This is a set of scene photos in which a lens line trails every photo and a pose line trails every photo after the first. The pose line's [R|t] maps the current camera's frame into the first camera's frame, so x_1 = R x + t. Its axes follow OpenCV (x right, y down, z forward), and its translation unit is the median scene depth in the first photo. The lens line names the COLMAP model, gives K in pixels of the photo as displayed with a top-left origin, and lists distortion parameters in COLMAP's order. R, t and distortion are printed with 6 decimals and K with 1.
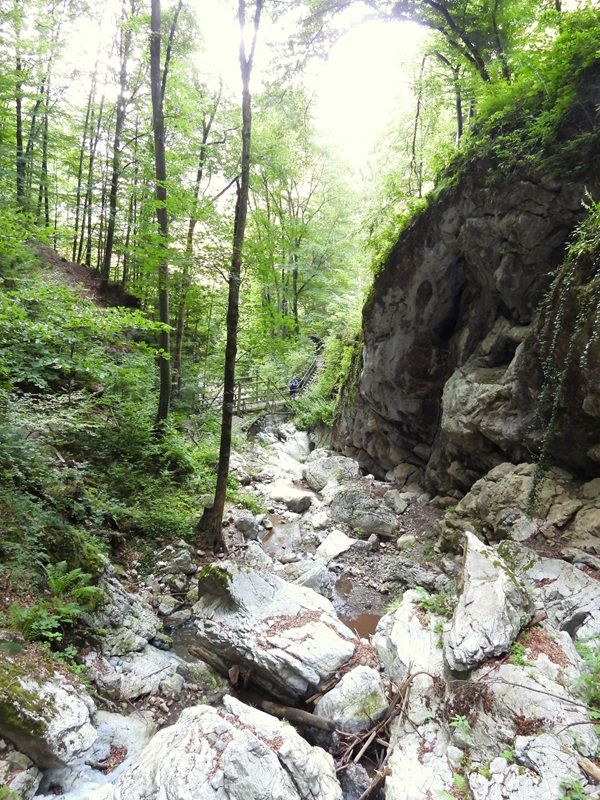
lens RADIAL K [[568.9, 0, 299.6], [0, 568.9, 399.9], [0, 0, 1]] dist [-0.018586, 0.005546]
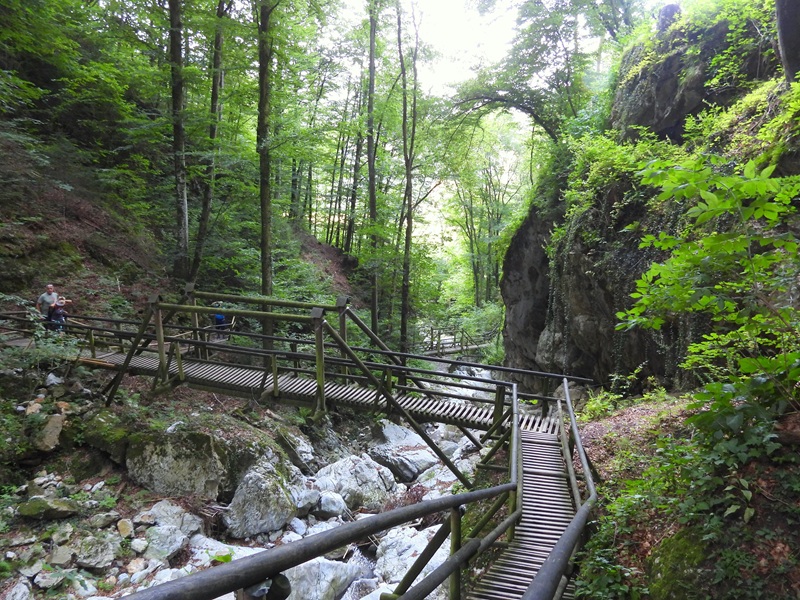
lens RADIAL K [[568.9, 0, 400.2], [0, 568.9, 300.2], [0, 0, 1]] dist [-0.018586, 0.005546]
pose [[0.966862, 0.005634, -0.255237, 0.261248], [-0.028301, 0.995960, -0.085220, 0.024022], [0.253726, 0.089619, 0.963116, -0.563671]]
